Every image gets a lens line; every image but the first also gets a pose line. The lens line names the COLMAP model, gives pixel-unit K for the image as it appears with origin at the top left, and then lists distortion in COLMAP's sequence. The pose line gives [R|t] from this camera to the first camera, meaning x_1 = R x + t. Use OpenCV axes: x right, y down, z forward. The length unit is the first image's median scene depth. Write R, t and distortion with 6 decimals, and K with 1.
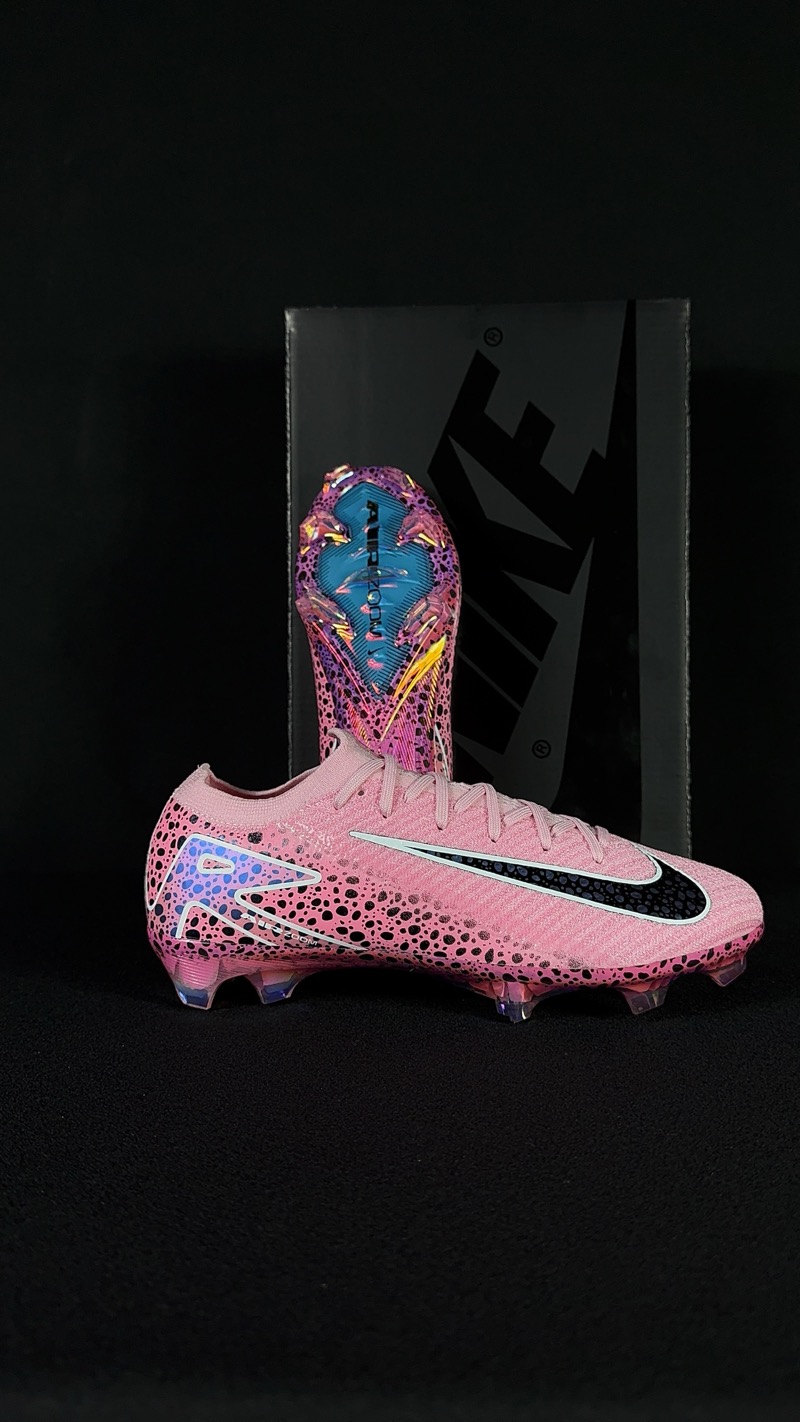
lens RADIAL K [[1190.8, 0, 402.4], [0, 1190.8, 717.5], [0, 0, 1]] dist [0.145236, -0.005662]
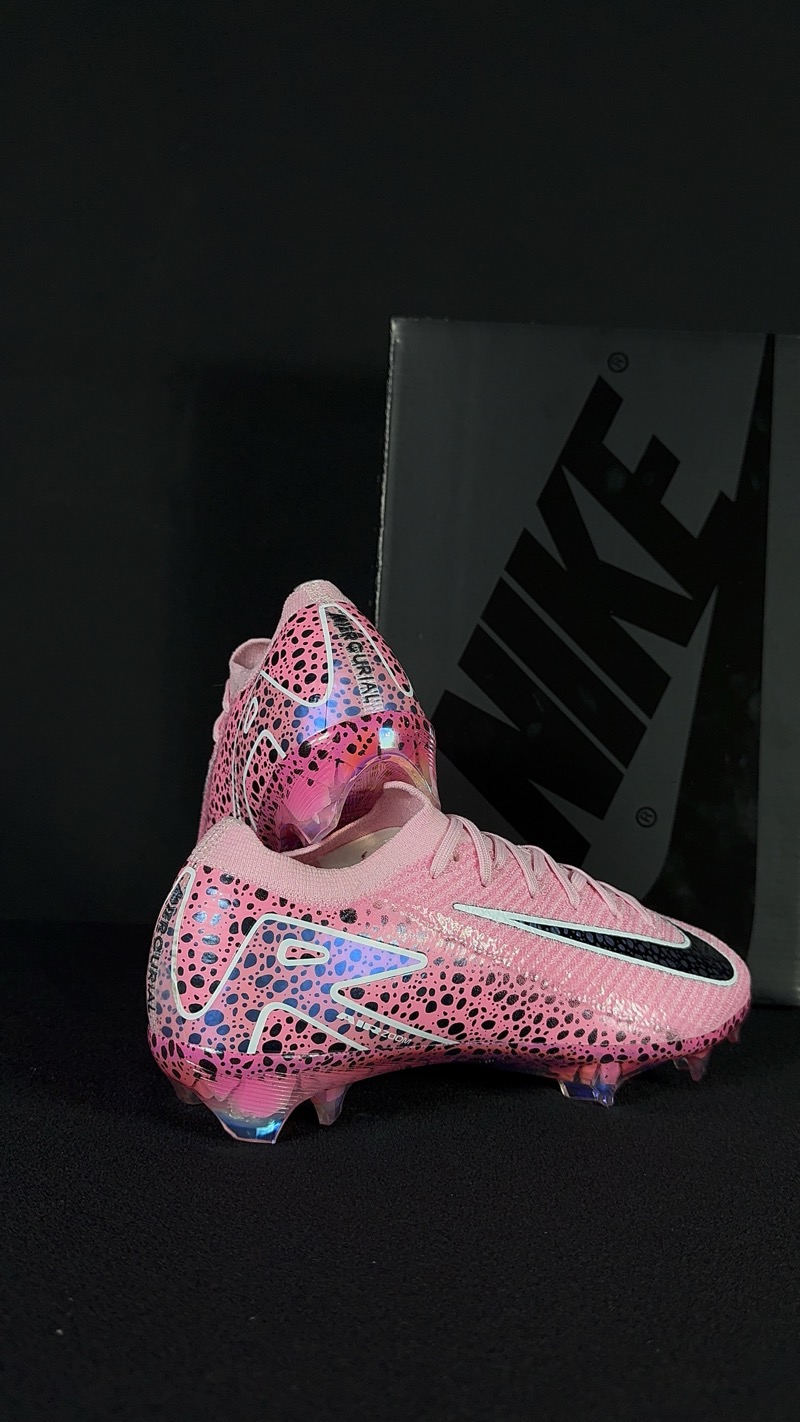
lens RADIAL K [[1190.8, 0, 402.4], [0, 1190.8, 717.5], [0, 0, 1]] dist [0.145236, -0.005662]
pose [[0.804407, 0.051567, 0.591837, -0.586747], [-0.039655, 0.998664, -0.033116, -0.007720], [-0.592754, 0.003169, 0.805377, 0.335888]]
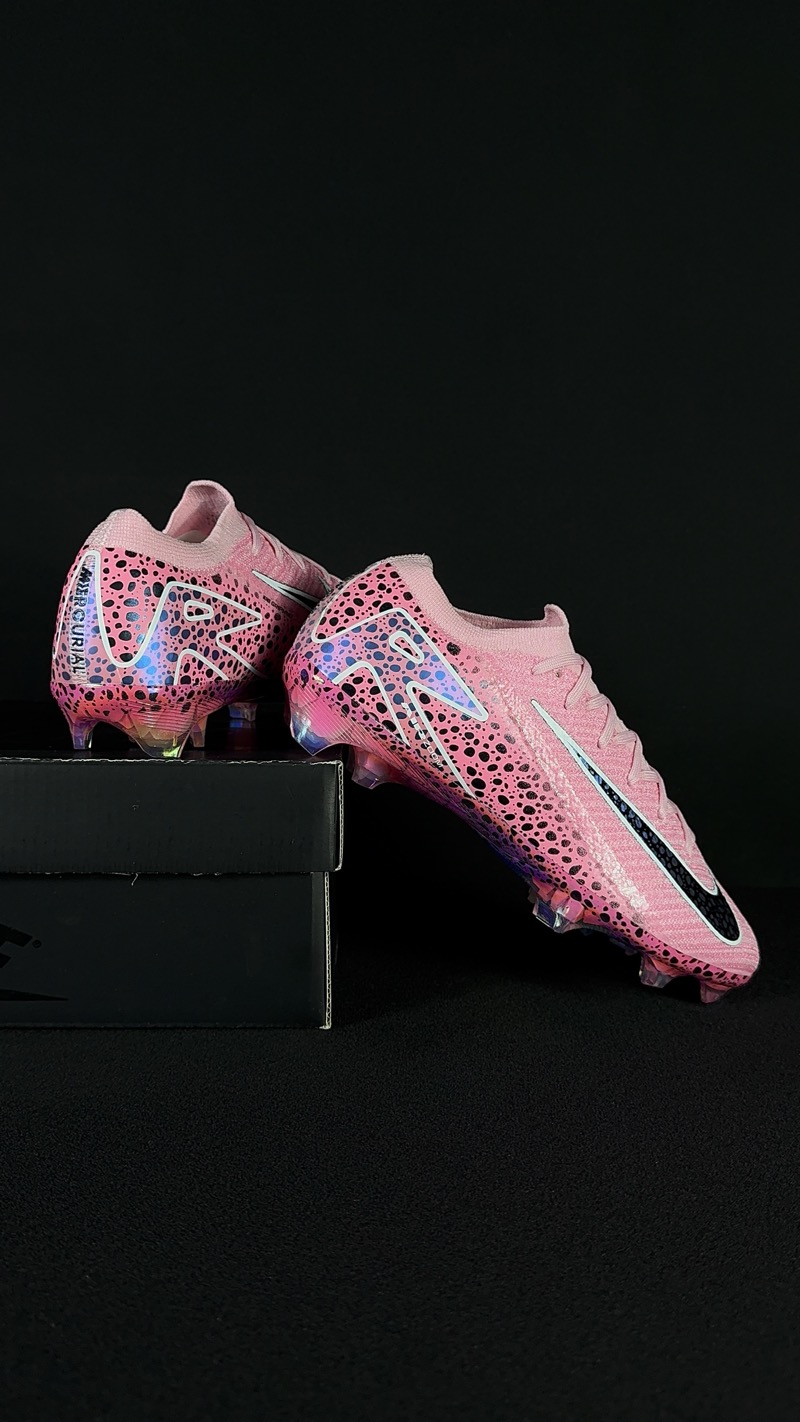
lens RADIAL K [[1190.8, 0, 402.4], [0, 1190.8, 717.5], [0, 0, 1]] dist [0.145236, -0.005662]
pose [[0.776210, 0.574417, 0.259891, -0.395179], [-0.593302, 0.804948, -0.007116, 0.183951], [-0.213286, -0.148671, 0.965612, 0.016200]]
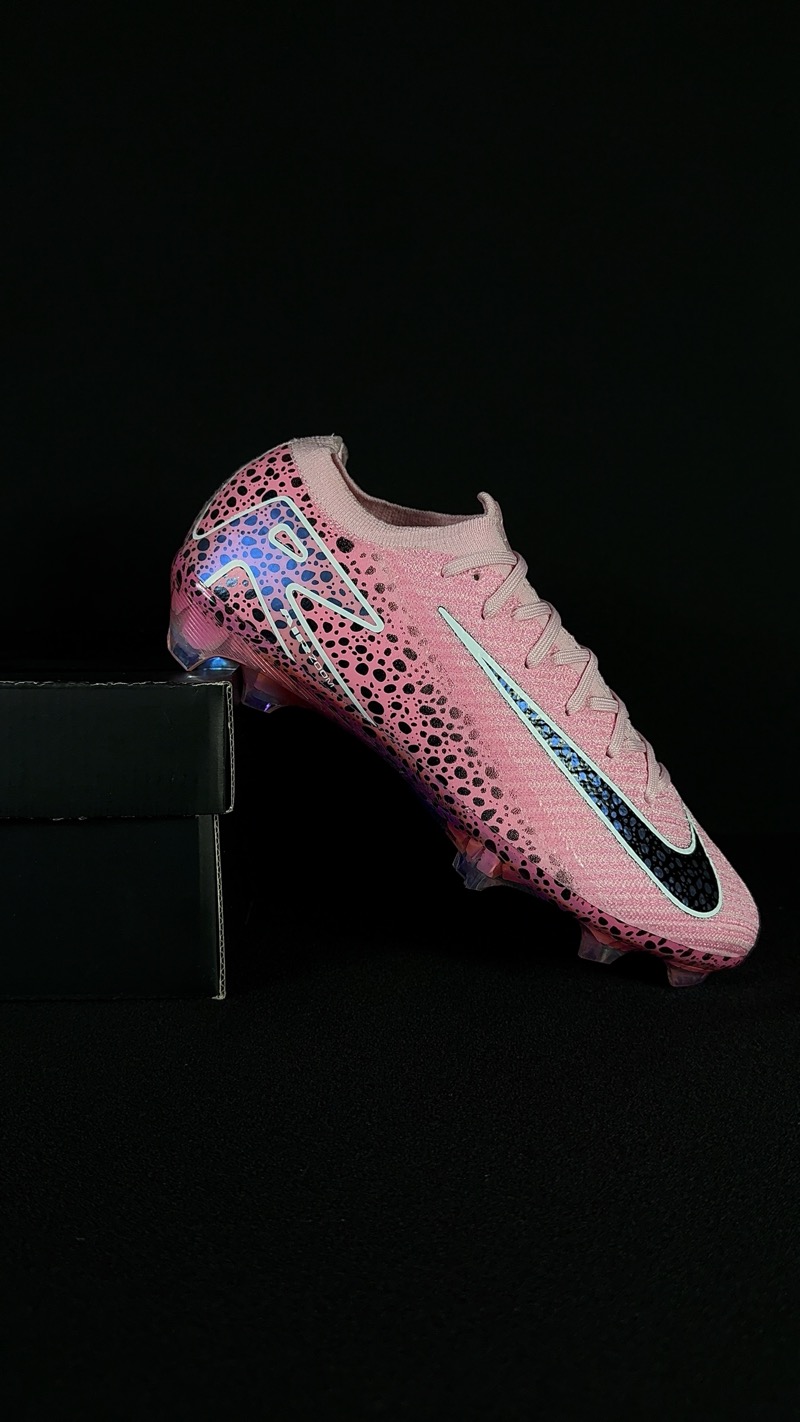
lens RADIAL K [[1190.8, 0, 402.4], [0, 1190.8, 717.5], [0, 0, 1]] dist [0.145236, -0.005662]
pose [[0.807230, 0.583165, 0.091094, -0.097754], [-0.589788, 0.790934, 0.163014, 0.035374], [0.023015, -0.185316, 0.982409, 0.144019]]
